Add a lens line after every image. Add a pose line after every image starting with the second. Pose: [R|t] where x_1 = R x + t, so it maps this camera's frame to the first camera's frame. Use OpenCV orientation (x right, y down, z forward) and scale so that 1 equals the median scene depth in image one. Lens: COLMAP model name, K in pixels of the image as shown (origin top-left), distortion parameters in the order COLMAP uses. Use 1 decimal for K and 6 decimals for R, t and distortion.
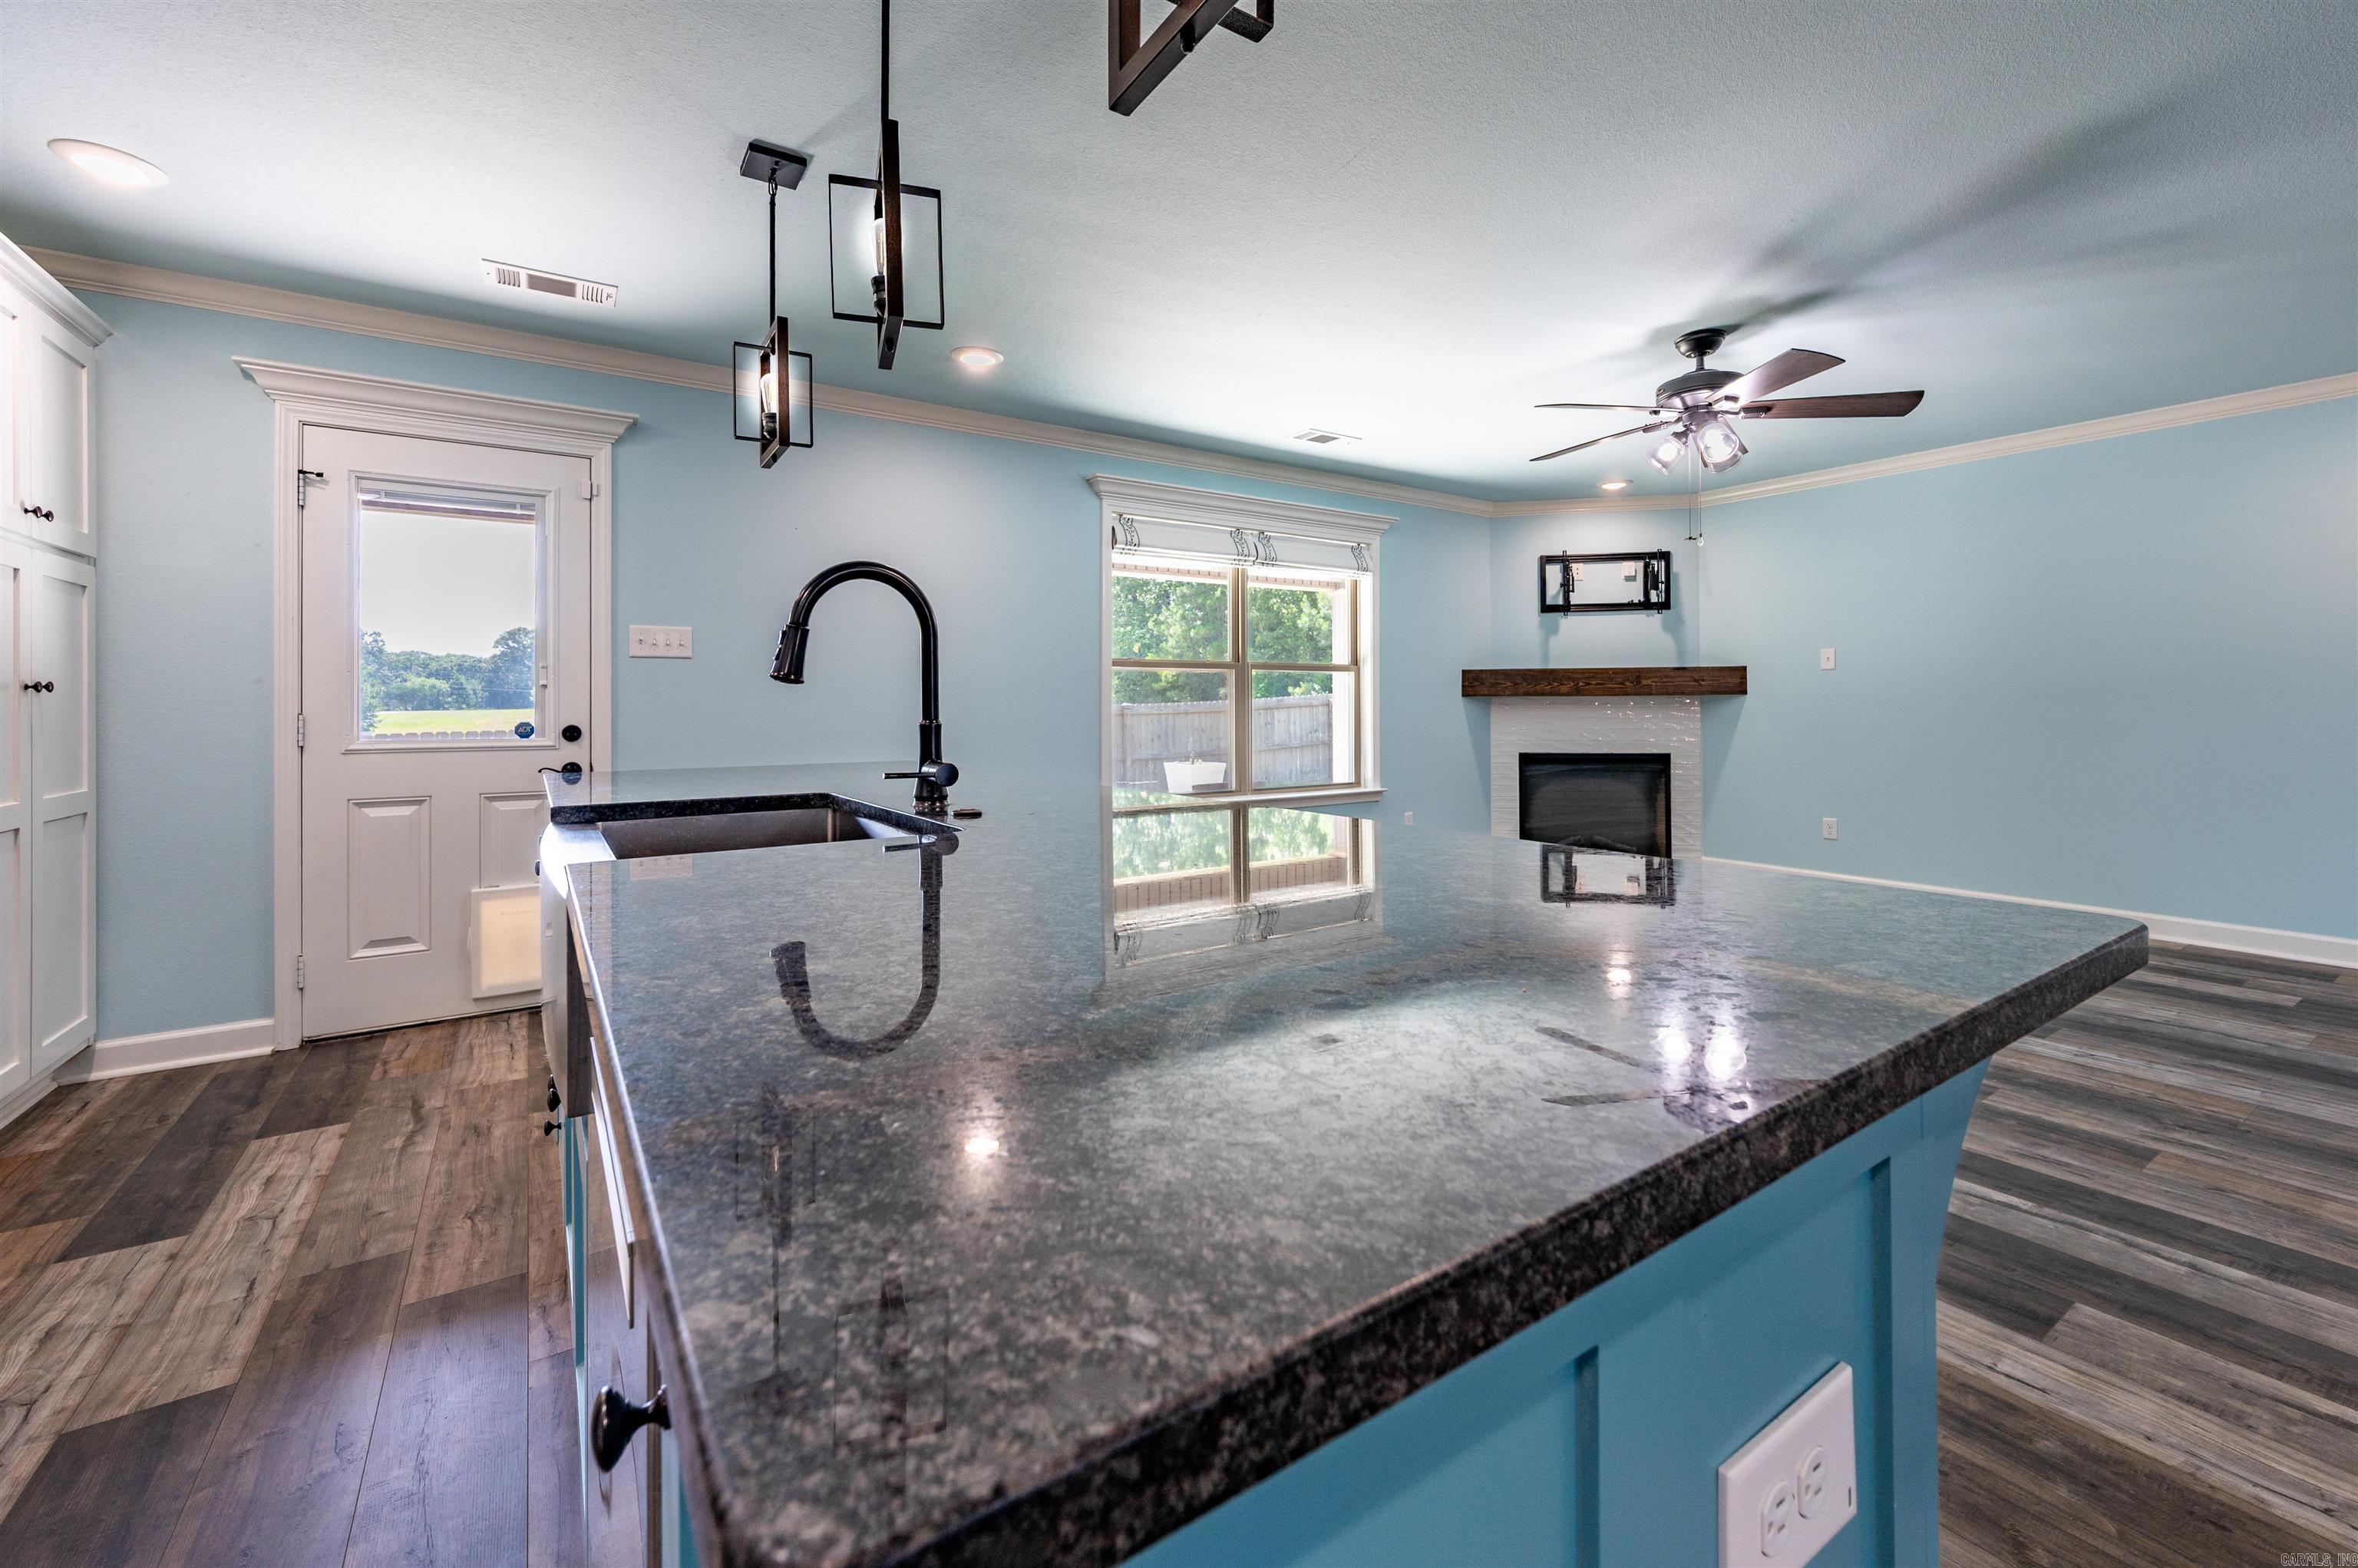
lens RADIAL K [[959.8, 0, 1149.9], [0, 959.8, 700.8], [0, 0, 1]] dist [0.002746, -0.000952]
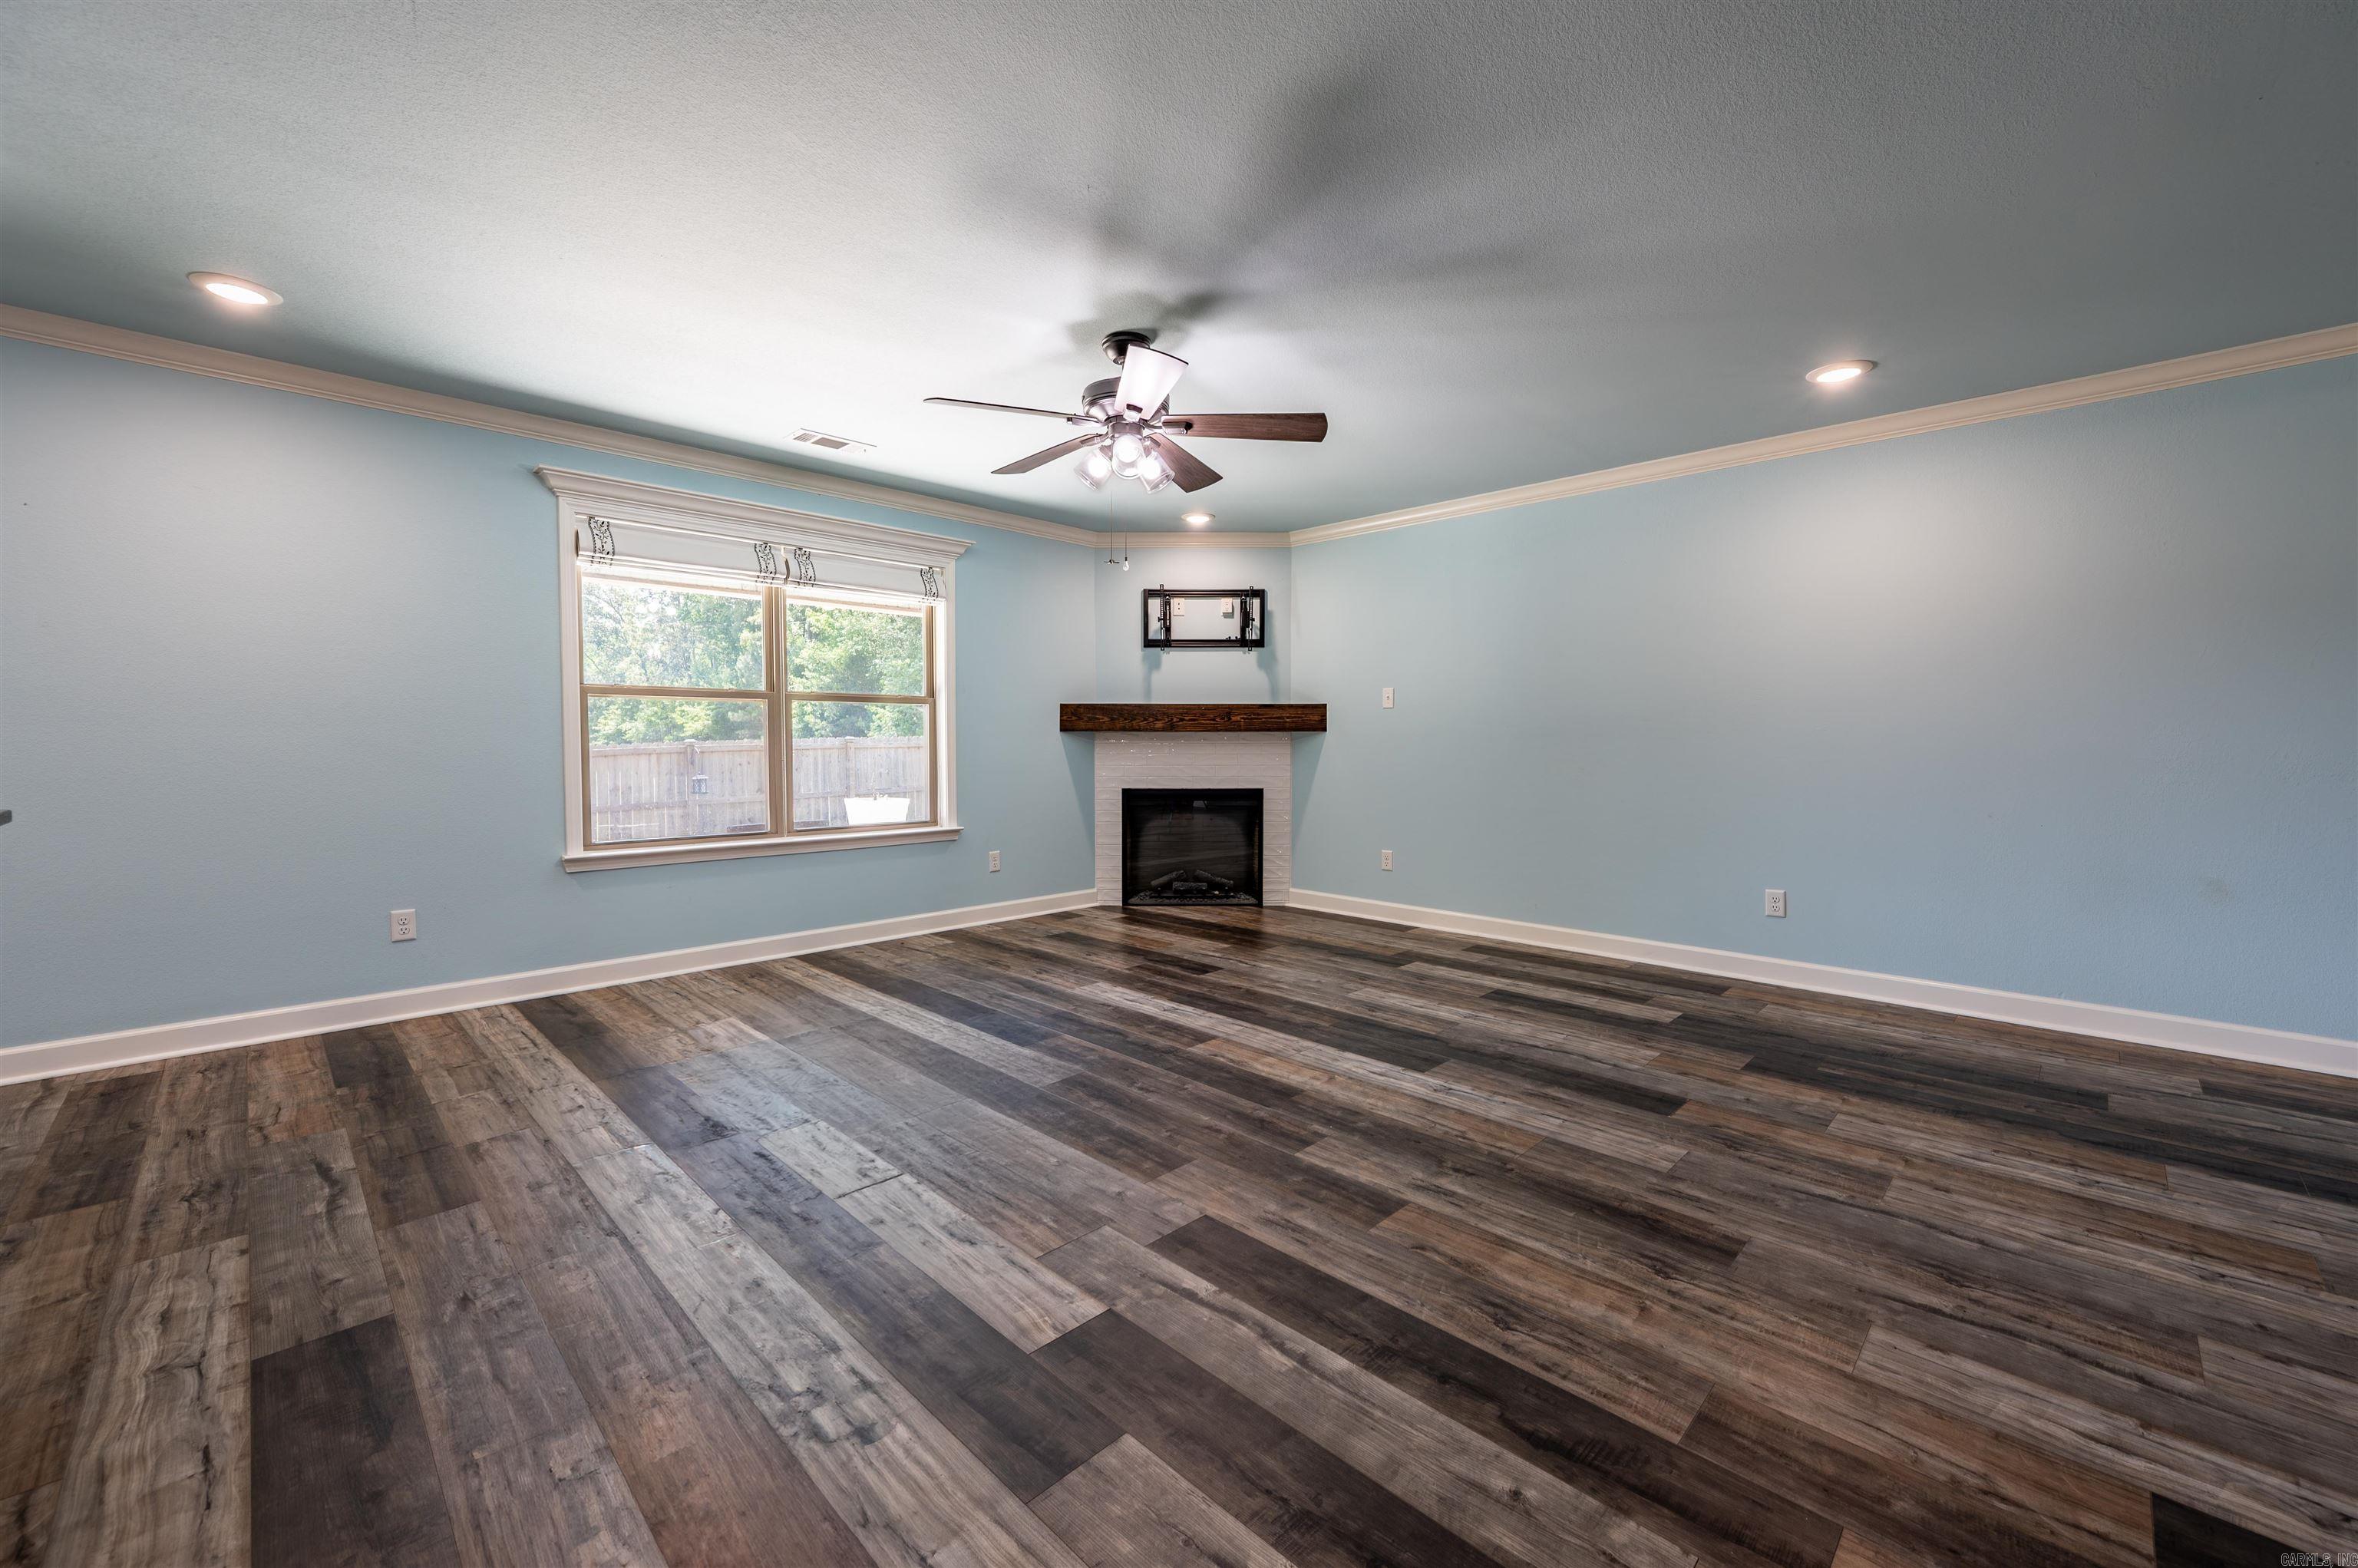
lens RADIAL K [[959.8, 0, 1171.7], [0, 959.8, 761.4], [0, 0, 1]] dist [0.002746, -0.000952]
pose [[0.975712, -0.003235, 0.219035, 0.387497], [-0.001873, 0.999731, 0.023108, 0.002261], [-0.219051, -0.022957, 0.975443, 0.076740]]
